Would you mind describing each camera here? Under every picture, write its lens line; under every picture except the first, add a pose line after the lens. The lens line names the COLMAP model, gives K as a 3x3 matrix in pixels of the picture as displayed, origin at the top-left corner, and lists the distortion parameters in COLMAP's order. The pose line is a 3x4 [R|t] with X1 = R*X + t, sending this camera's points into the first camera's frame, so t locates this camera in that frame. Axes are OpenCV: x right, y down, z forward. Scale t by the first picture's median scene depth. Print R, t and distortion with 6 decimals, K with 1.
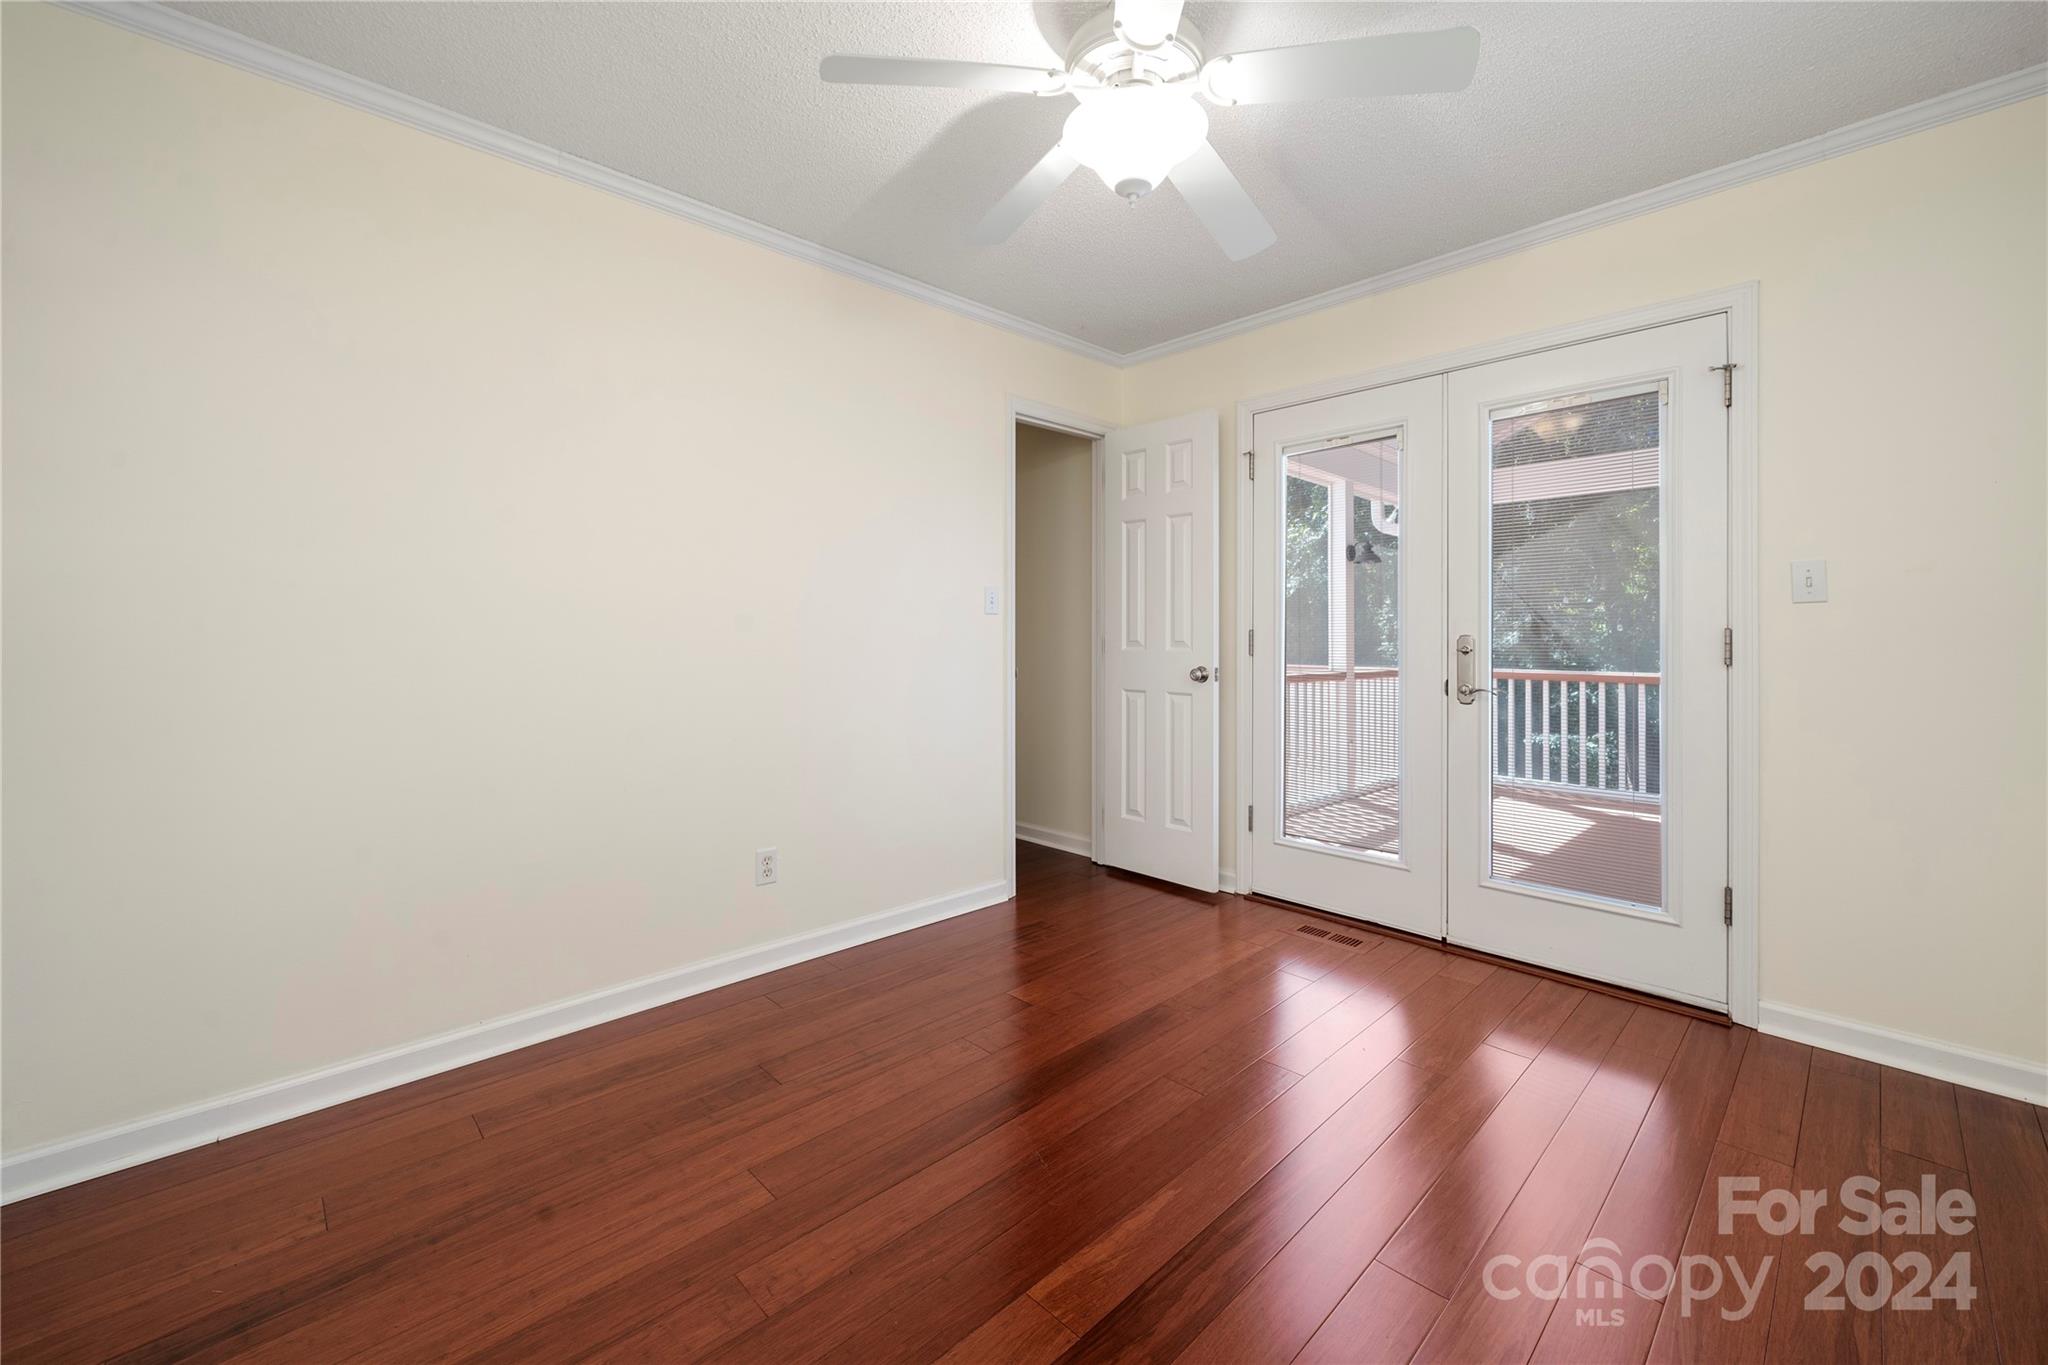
lens RADIAL K [[806.3, 0, 1027.7], [0, 806.3, 640.4], [0, 0, 1]] dist [-0.000890, -0.000097]
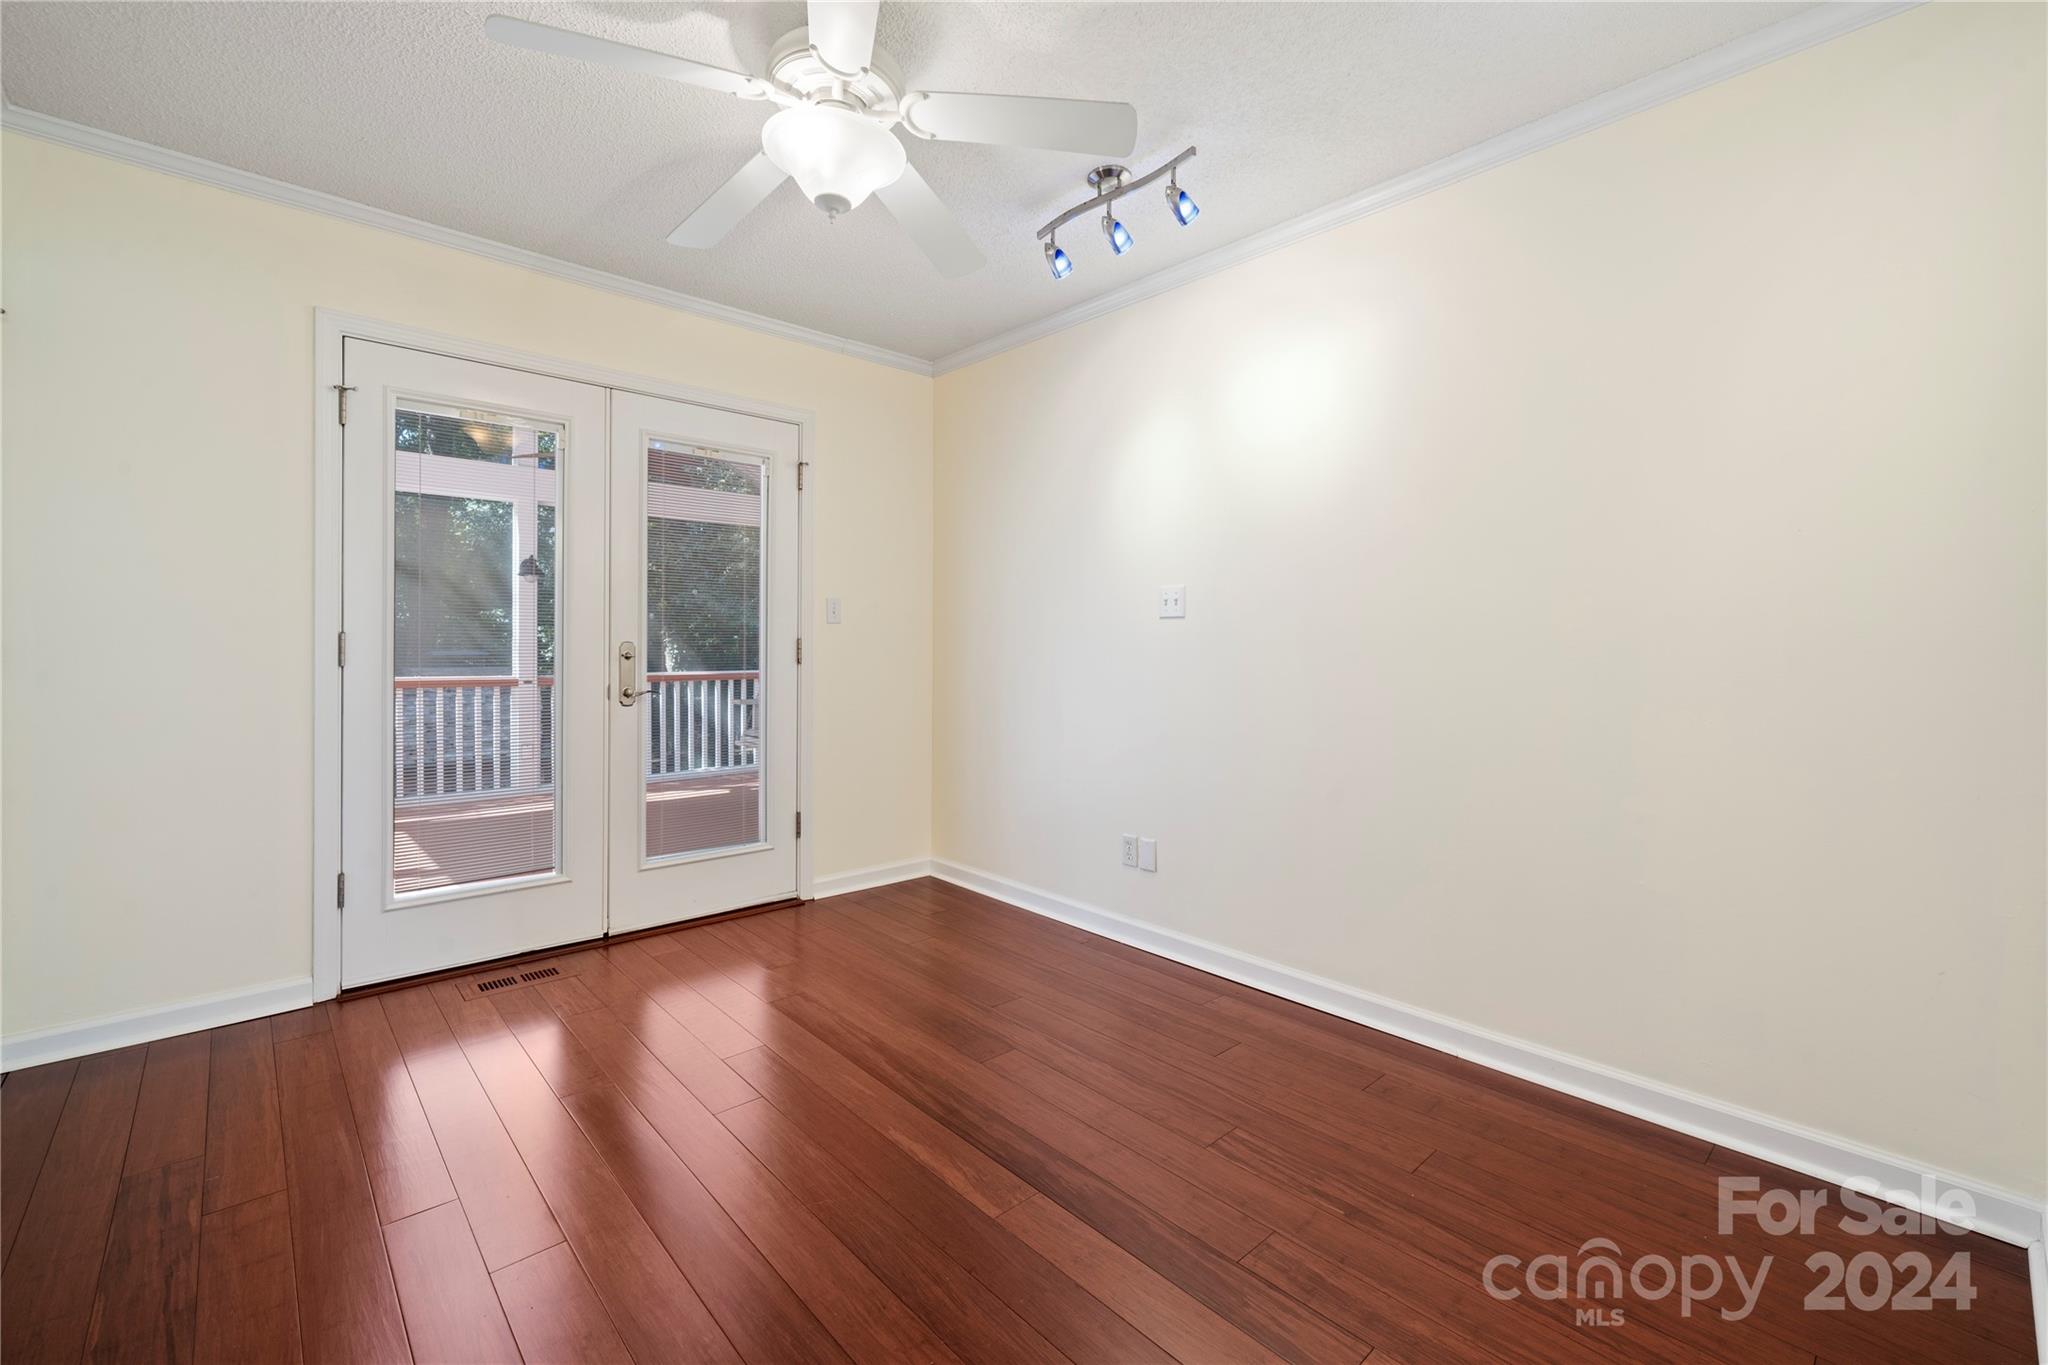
lens RADIAL K [[851.4, 0, 1020.9], [0, 851.4, 660.2], [0, 0, 1]] dist [0.000556, 0.000003]
pose [[0.045622, -0.017613, 0.998803, -0.562574], [-0.000321, 0.999844, 0.017646, -0.002376], [-0.998959, -0.001126, 0.045609, 0.426974]]
